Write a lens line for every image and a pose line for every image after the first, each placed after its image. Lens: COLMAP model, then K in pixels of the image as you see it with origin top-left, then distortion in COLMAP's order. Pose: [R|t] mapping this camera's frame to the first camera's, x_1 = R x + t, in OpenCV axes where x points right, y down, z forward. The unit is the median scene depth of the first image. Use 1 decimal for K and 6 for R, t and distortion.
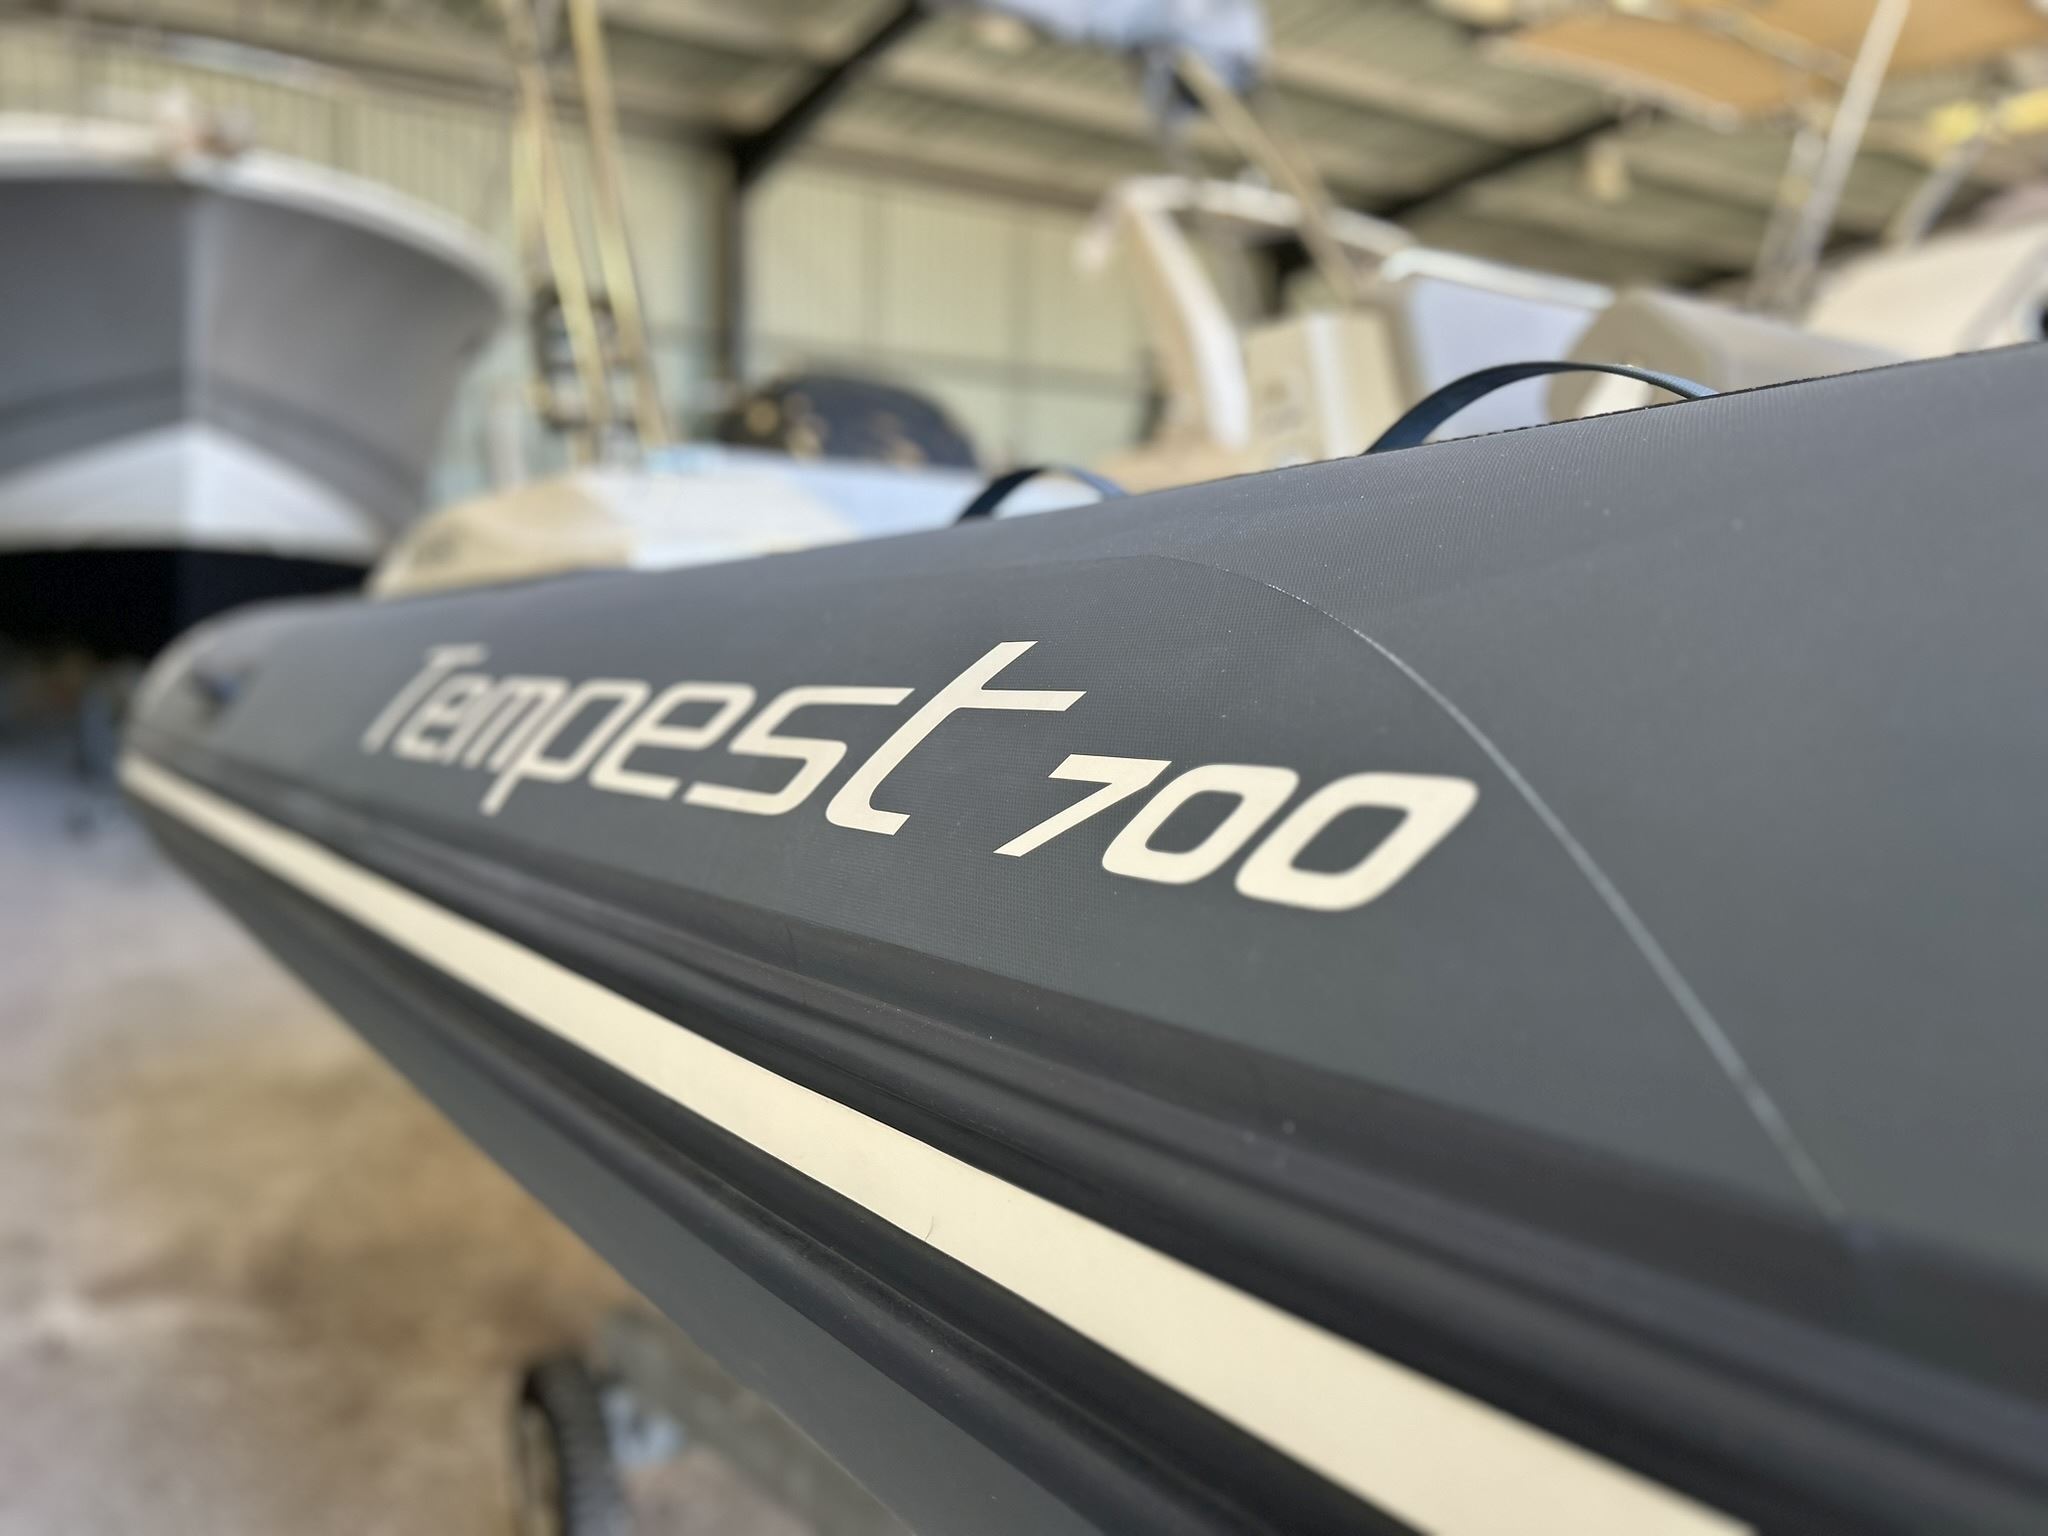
lens RADIAL K [[1511.8, 0, 1024.0], [0, 1511.8, 768.0], [0, 0, 1]] dist [-0.006981, -0.005245]
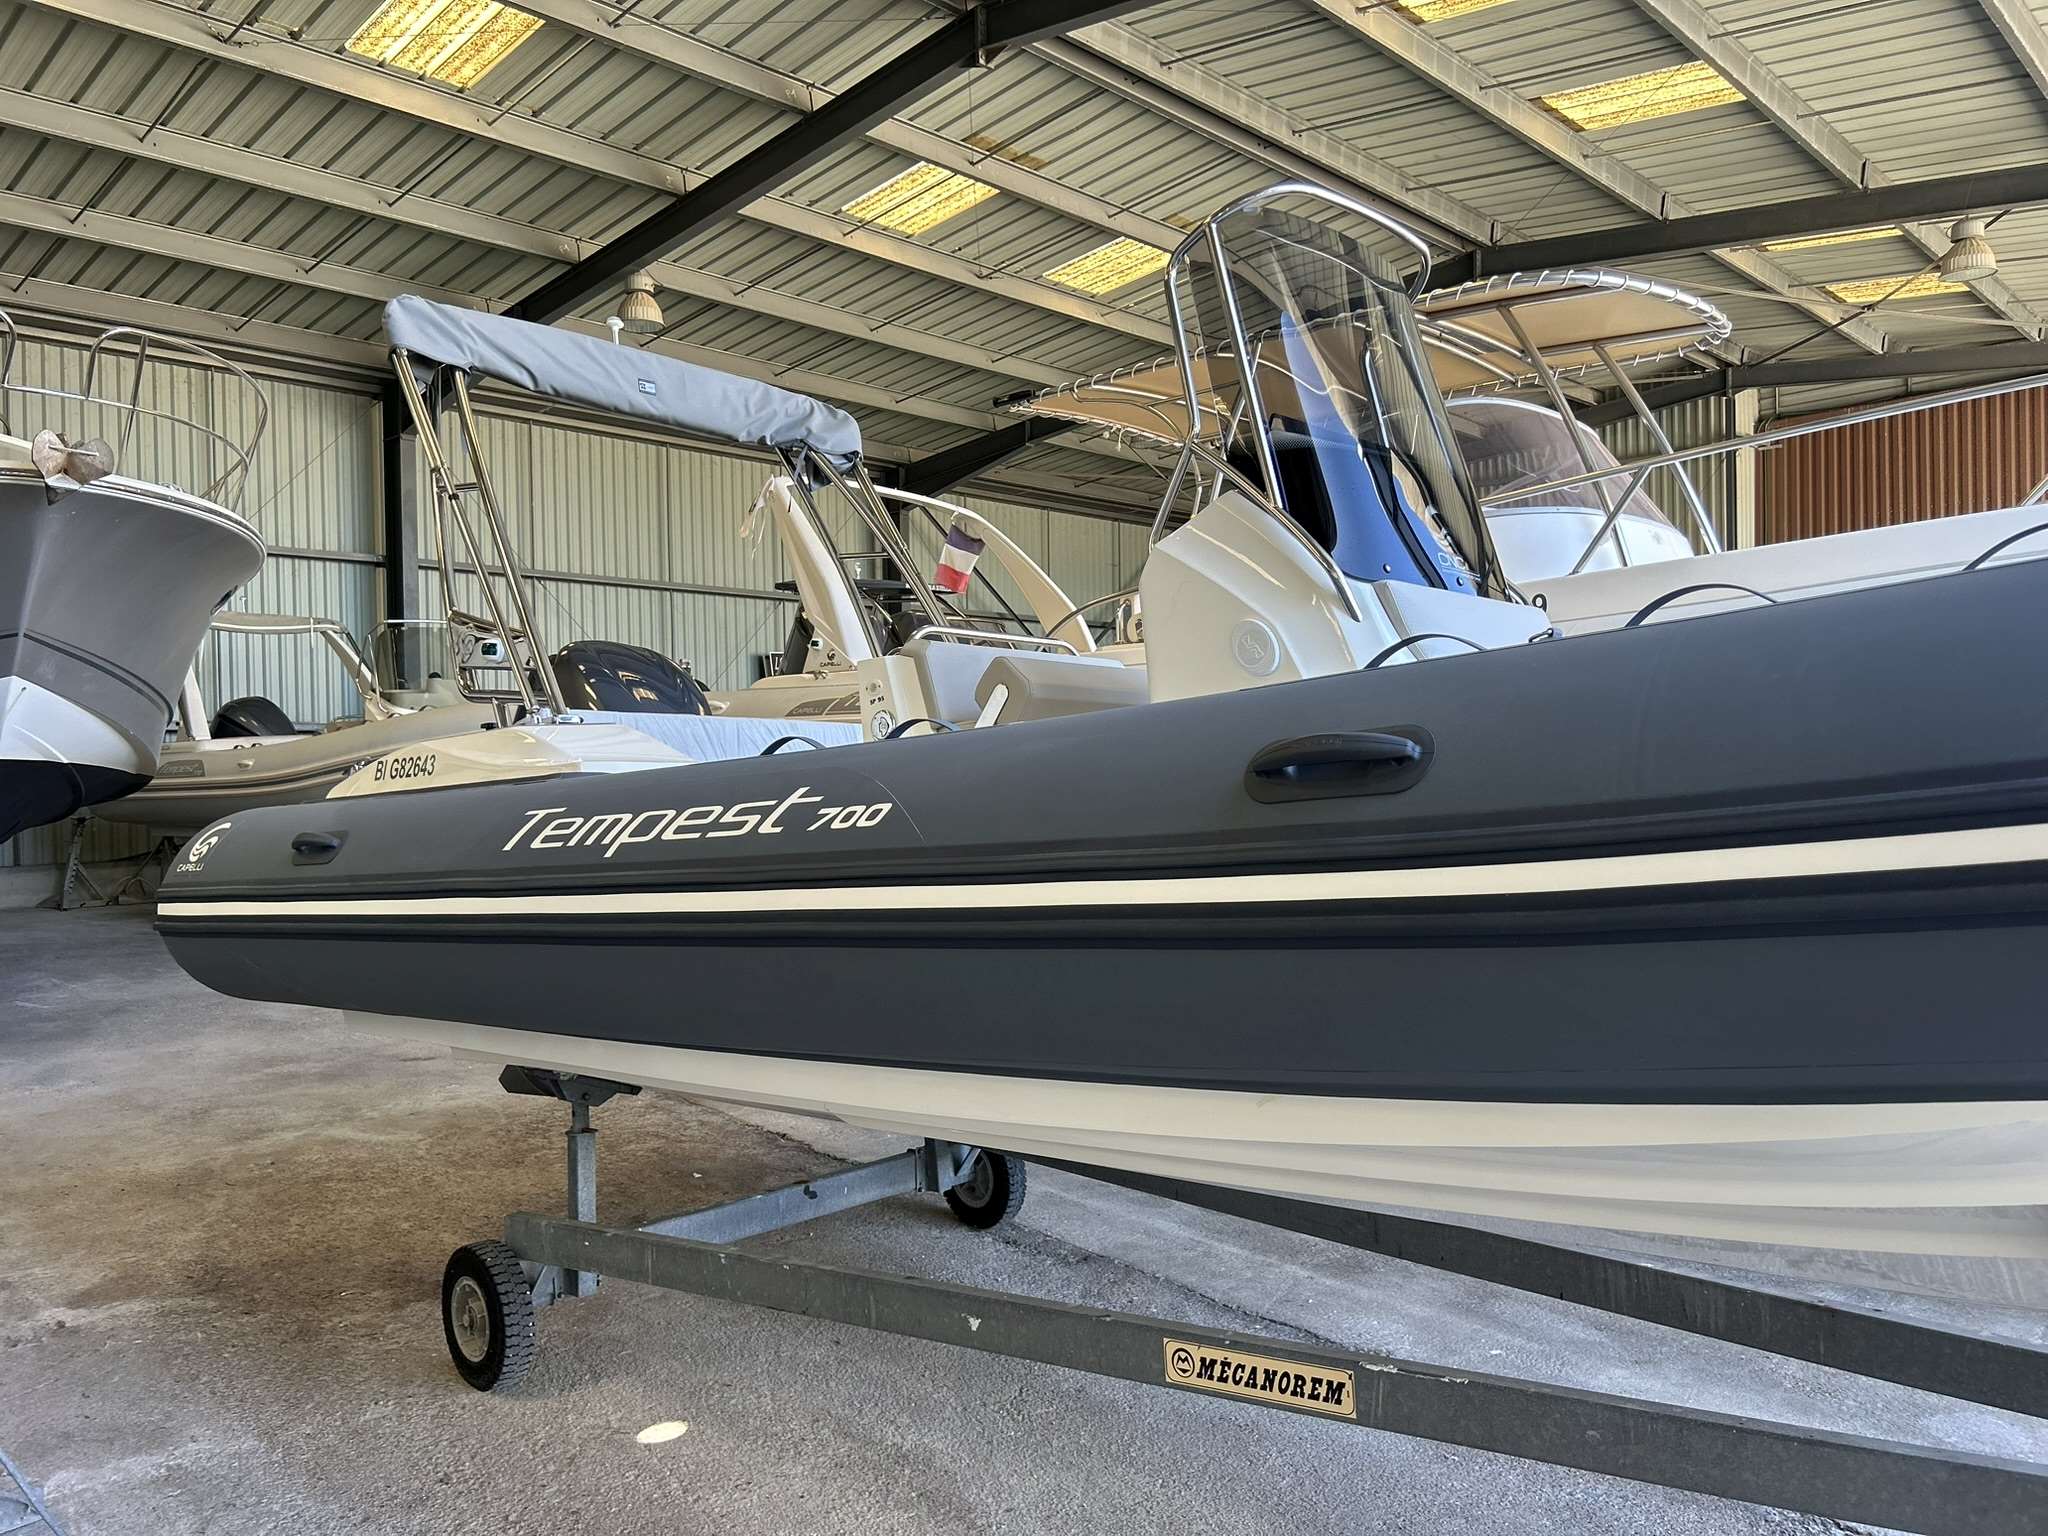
lens RADIAL K [[1511.8, 0, 1024.0], [0, 1511.8, 768.0], [0, 0, 1]] dist [-0.006981, -0.005245]
pose [[0.971831, -0.025152, 0.234332, -0.351026], [0.054936, 0.991075, -0.121457, 0.361569], [-0.229185, 0.130909, 0.964540, -2.856396]]
